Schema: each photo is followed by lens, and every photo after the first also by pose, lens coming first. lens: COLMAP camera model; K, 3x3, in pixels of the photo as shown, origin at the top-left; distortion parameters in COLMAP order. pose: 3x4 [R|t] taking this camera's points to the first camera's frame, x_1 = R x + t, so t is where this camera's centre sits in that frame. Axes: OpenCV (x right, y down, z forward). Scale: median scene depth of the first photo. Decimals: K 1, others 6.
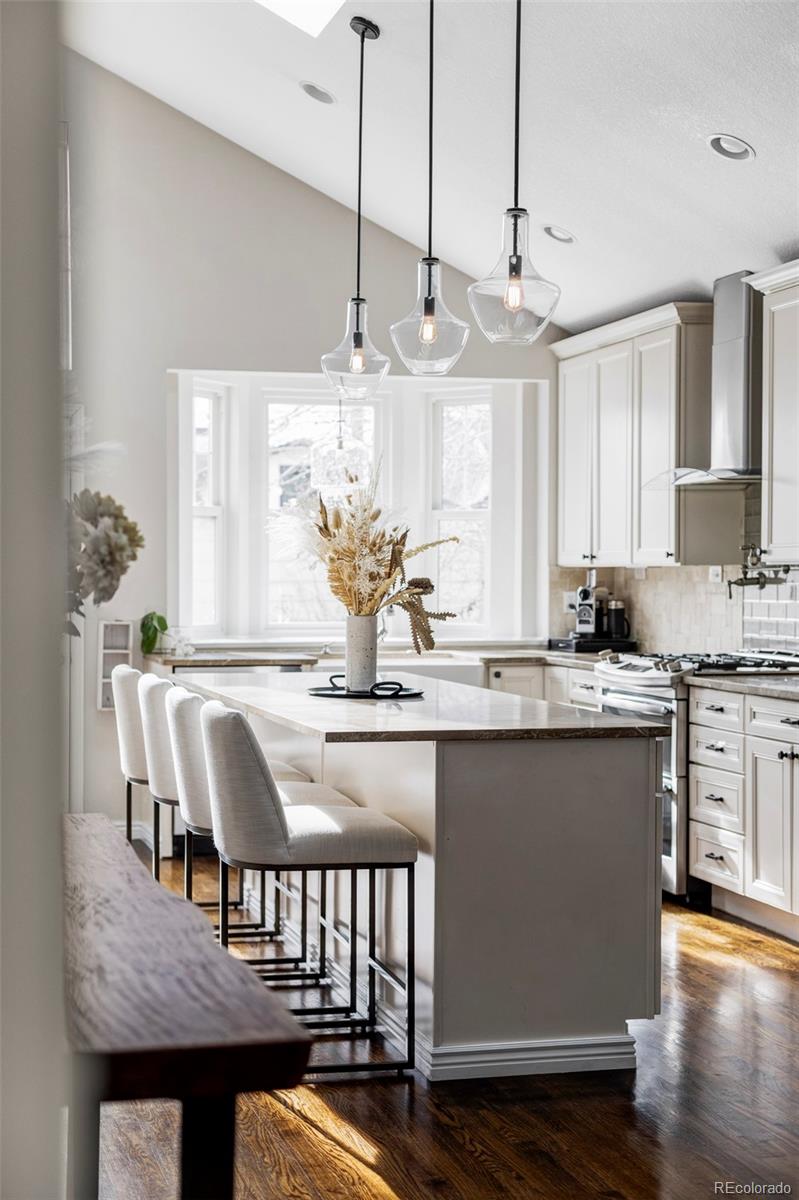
lens RADIAL K [[1907.1, 0, 399.5], [0, 1907.1, 600.0], [0, 0, 1]] dist [-0.000597, -0.013432]
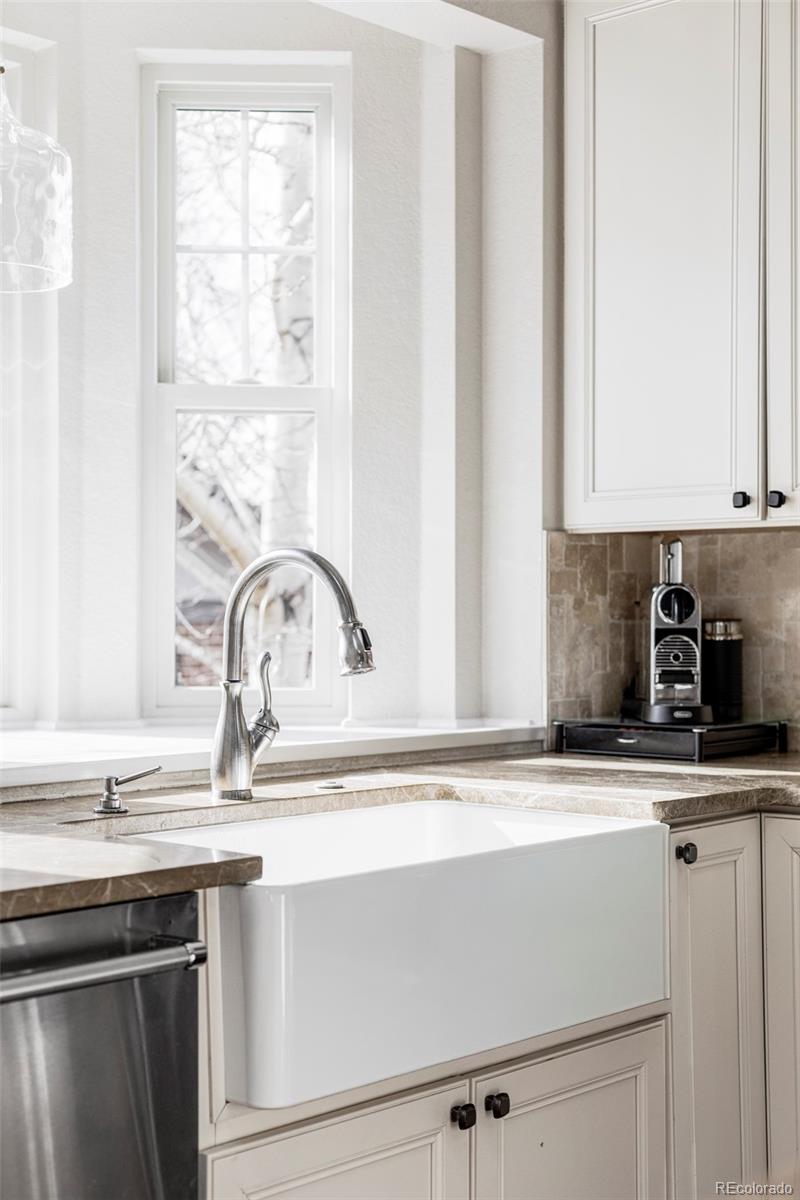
lens RADIAL K [[1907.1, 0, 400.0], [0, 1907.1, 600.0], [0, 0, 1]] dist [-0.000597, -0.013432]
pose [[0.831336, -0.004224, 0.555754, -0.159769], [0.011934, 0.999876, -0.010253, -0.000684], [-0.555642, 0.015156, 0.831283, 0.714776]]
